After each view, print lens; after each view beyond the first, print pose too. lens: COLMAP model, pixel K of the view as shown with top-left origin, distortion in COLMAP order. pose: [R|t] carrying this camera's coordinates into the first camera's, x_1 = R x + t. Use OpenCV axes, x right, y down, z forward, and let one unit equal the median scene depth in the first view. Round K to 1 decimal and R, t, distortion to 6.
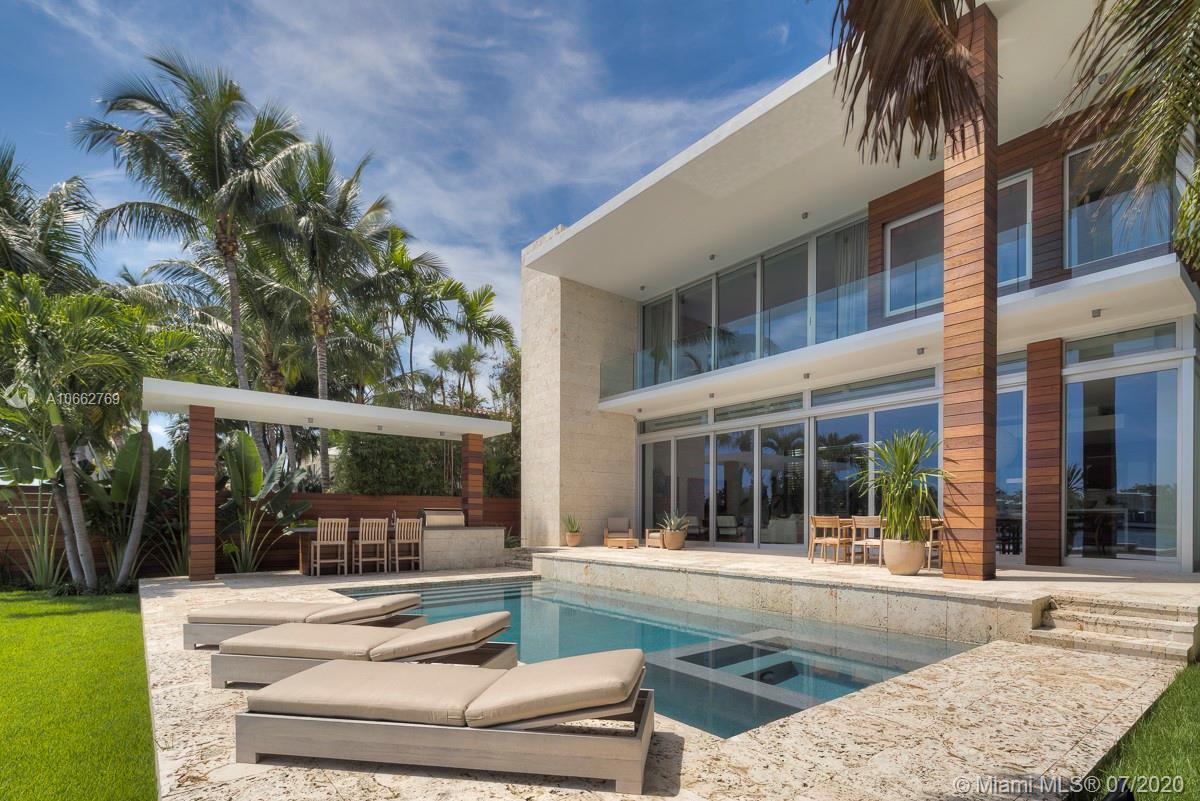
lens RADIAL K [[580.3, 0, 599.8], [0, 580.3, 526.1], [0, 0, 1]] dist [-0.000659, -0.000084]
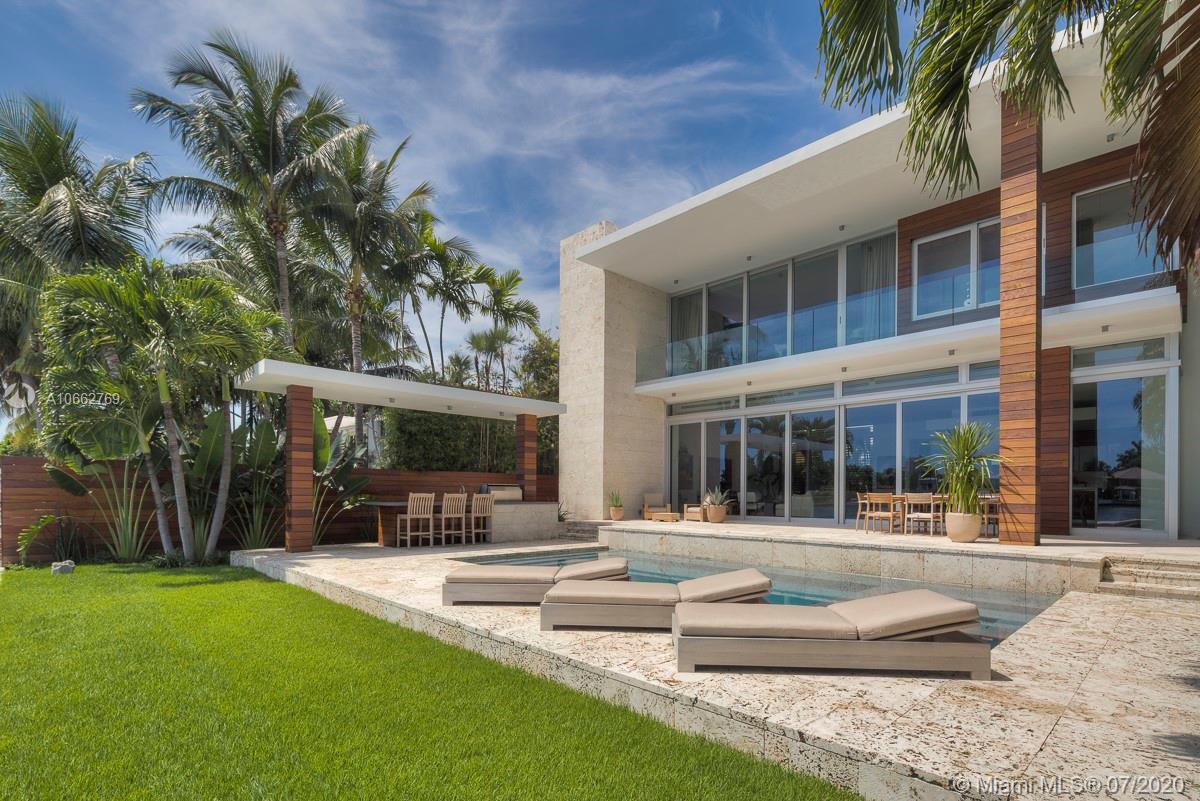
lens RADIAL K [[578.5, 0, 597.8], [0, 578.5, 501.6], [0, 0, 1]] dist [0.001327, -0.001370]
pose [[0.995677, 0.002592, 0.092851, -0.198233], [-0.002614, 0.999997, 0.000118, 0.000872], [-0.092851, -0.000360, 0.995680, -0.072166]]
